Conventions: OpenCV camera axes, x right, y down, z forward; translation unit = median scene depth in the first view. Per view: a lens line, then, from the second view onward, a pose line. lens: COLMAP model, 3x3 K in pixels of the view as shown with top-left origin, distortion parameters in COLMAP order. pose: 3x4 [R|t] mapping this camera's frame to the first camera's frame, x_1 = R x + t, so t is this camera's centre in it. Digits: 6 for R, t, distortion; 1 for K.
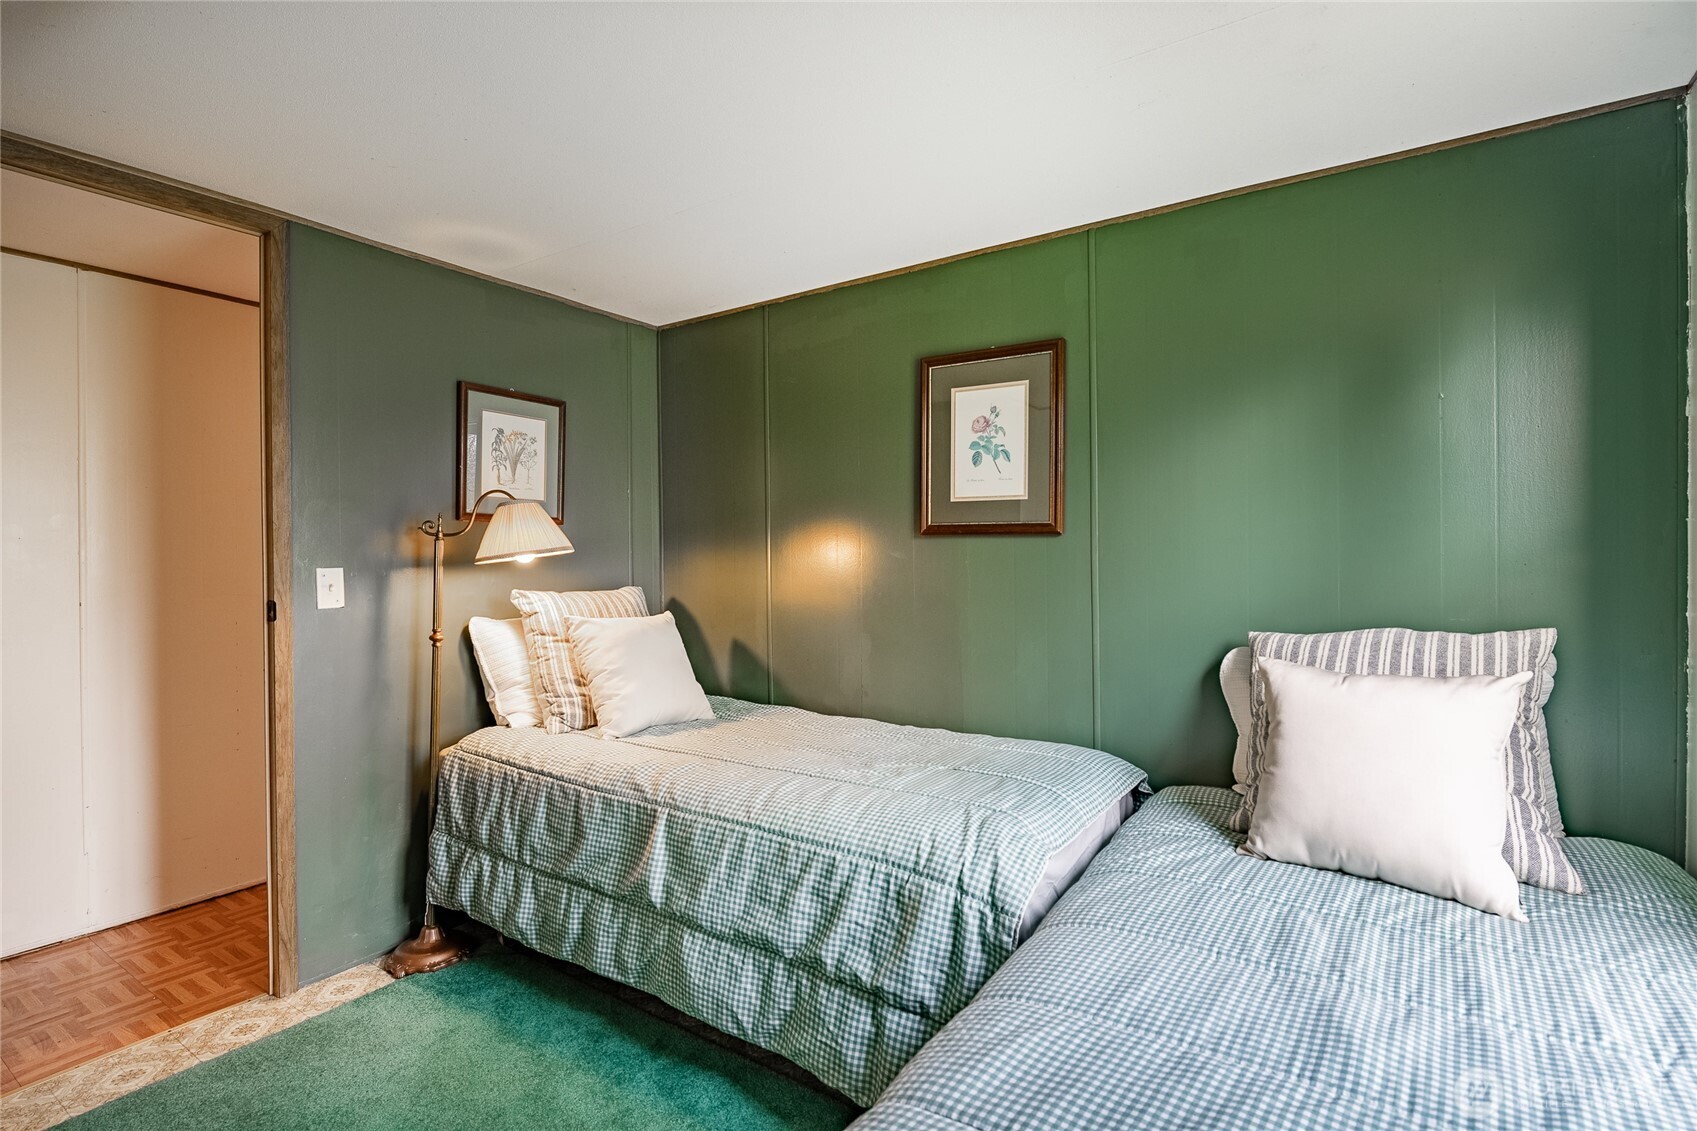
lens RADIAL K [[846.8, 0, 846.8], [0, 846.8, 567.0], [0, 0, 1]] dist [0.001268, 0.000102]
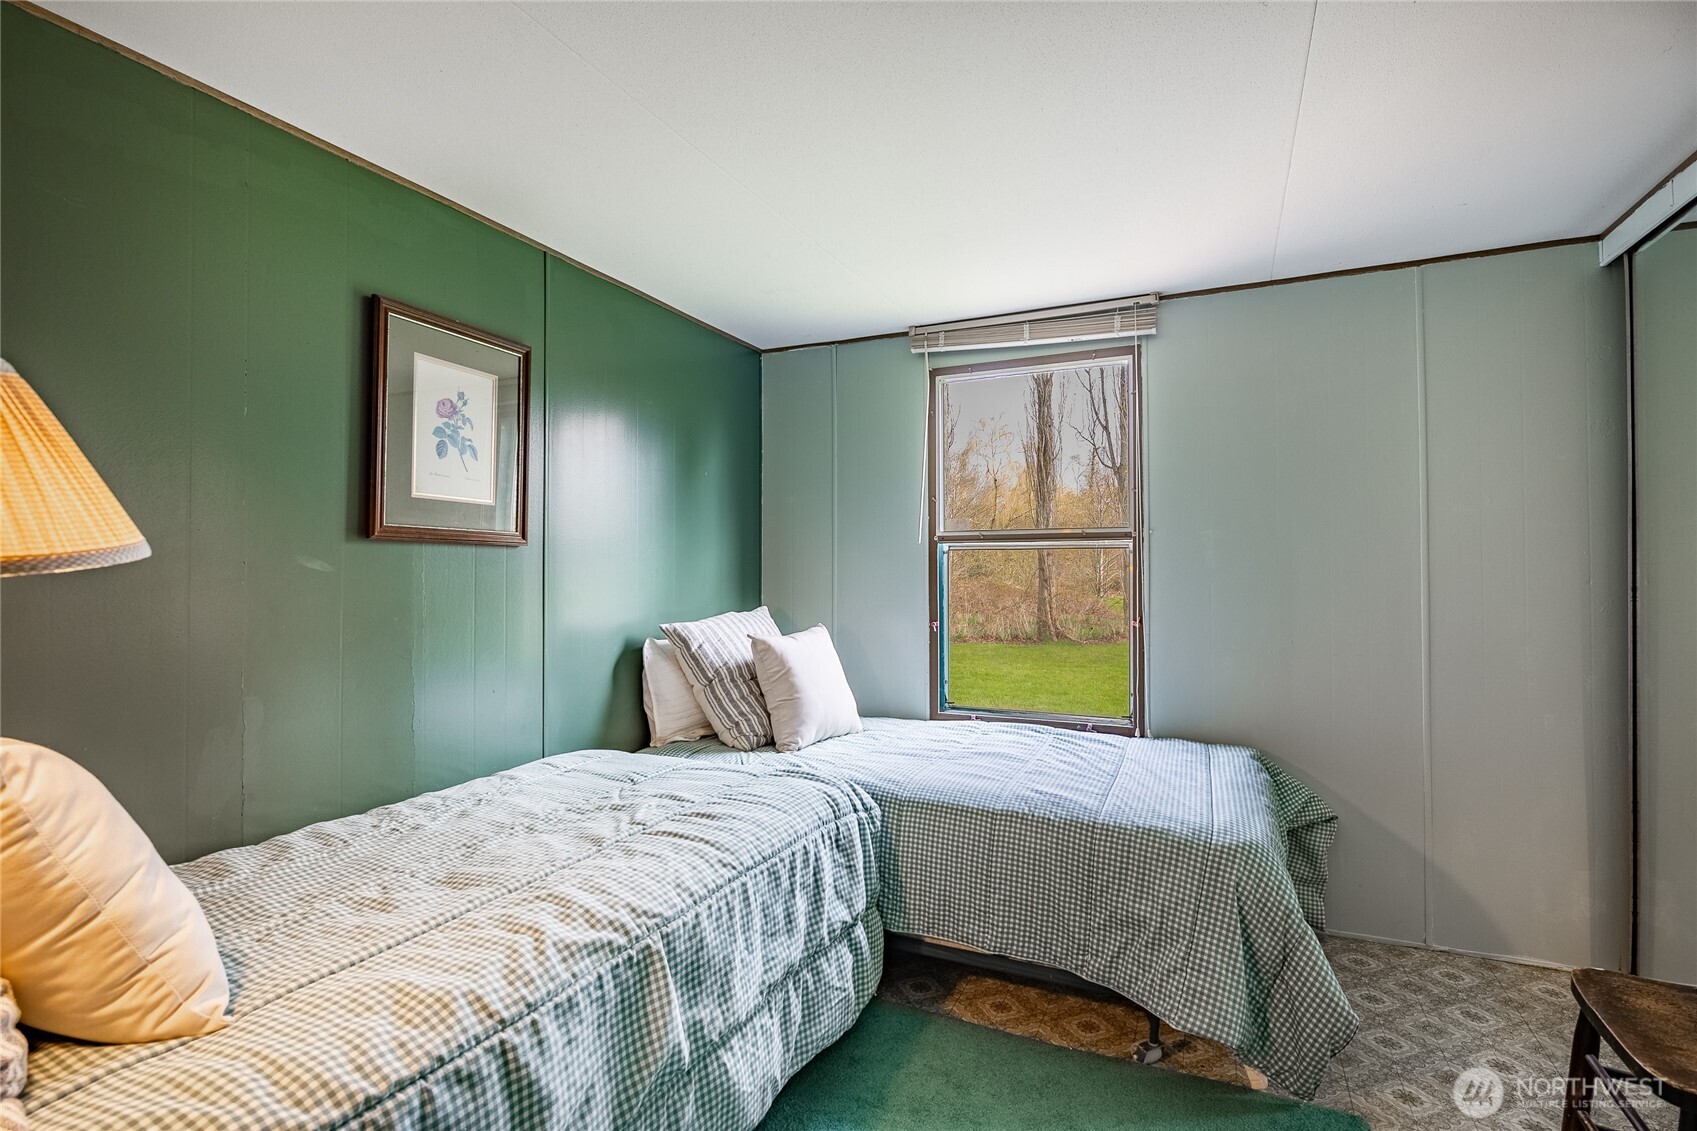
lens RADIAL K [[846.8, 0, 844.3], [0, 846.8, 554.2], [0, 0, 1]] dist [0.001268, 0.000102]
pose [[-0.190351, 0.012473, 0.981637, -0.747203], [0.016067, 0.999825, -0.009589, -0.011226], [-0.981585, 0.013947, -0.190518, 0.791364]]
